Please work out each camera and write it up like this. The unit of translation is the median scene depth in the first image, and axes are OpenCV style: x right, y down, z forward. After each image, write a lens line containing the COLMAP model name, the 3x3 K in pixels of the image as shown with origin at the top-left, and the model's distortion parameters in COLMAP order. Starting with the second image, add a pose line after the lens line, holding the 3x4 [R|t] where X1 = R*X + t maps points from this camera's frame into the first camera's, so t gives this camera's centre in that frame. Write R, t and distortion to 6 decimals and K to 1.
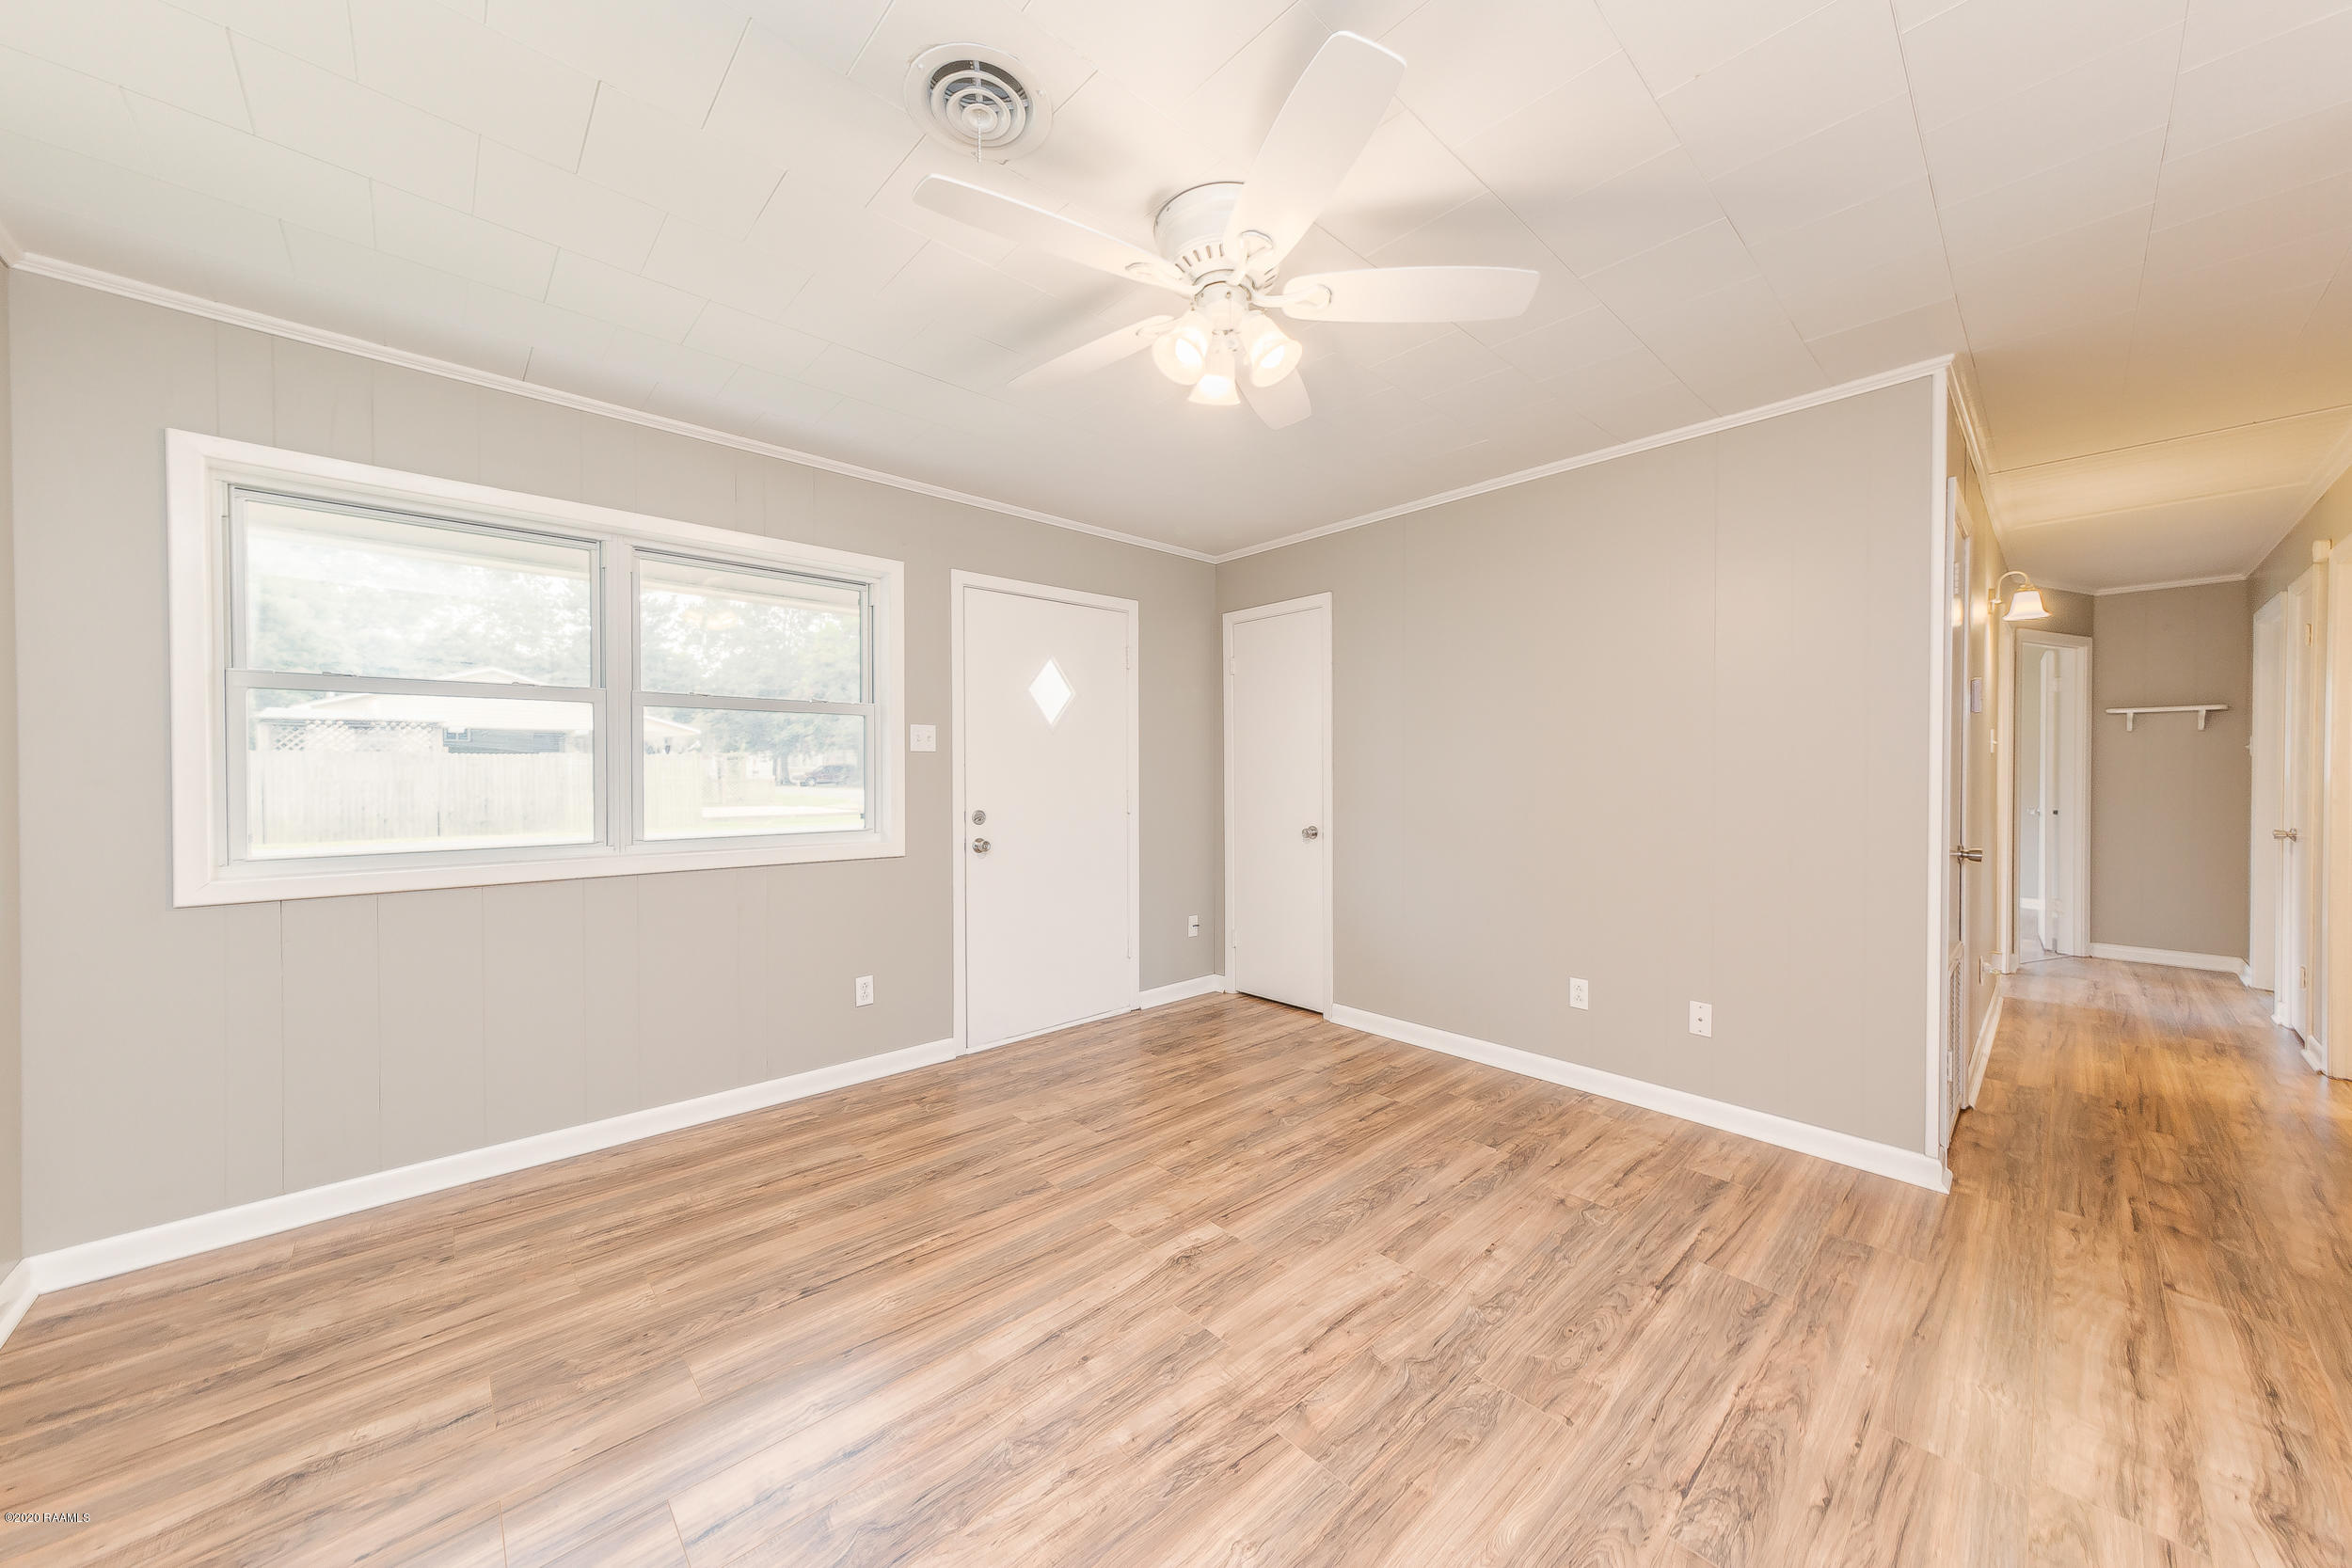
lens RADIAL K [[826.4, 0, 1166.9], [0, 826.4, 779.3], [0, 0, 1]] dist [-0.000151, 0.000015]
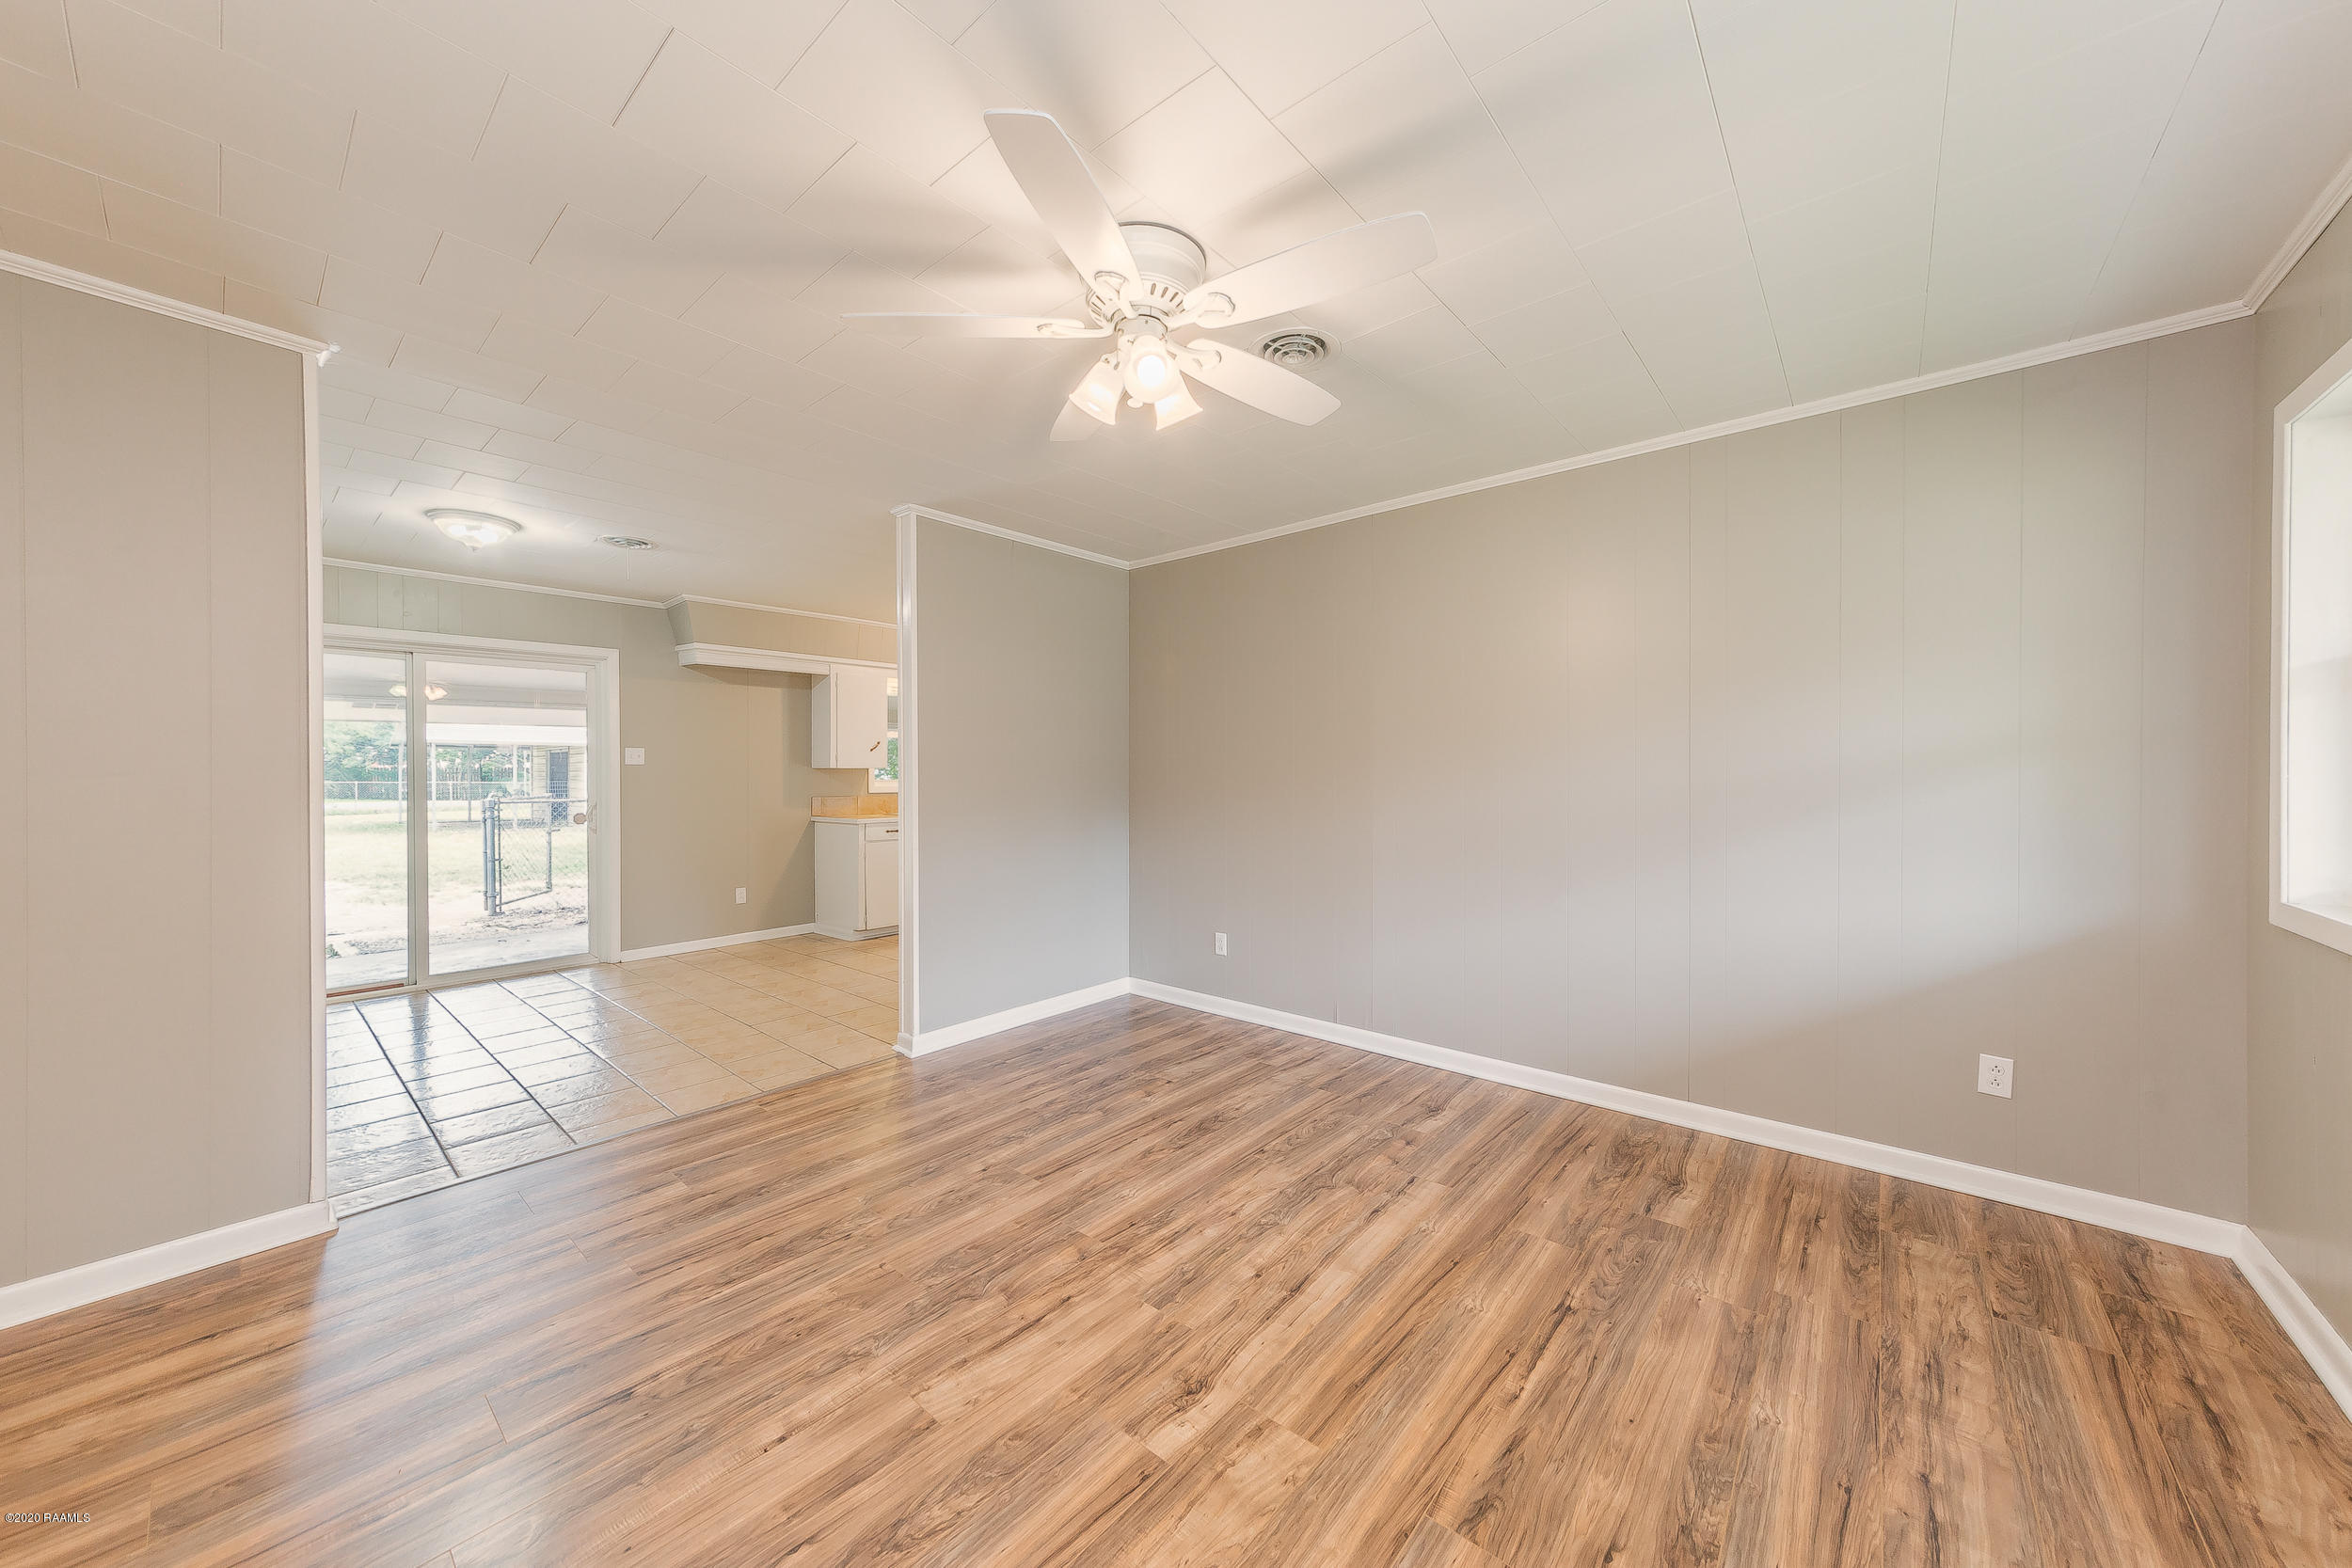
lens RADIAL K [[826.4, 0, 1171.8], [0, 826.4, 777.2], [0, 0, 1]] dist [-0.000151, 0.000015]
pose [[-0.992161, 0.001933, -0.124947, 0.156496], [-0.000322, 0.999838, 0.018021, -0.028624], [0.124962, 0.017920, -0.992000, 1.977747]]
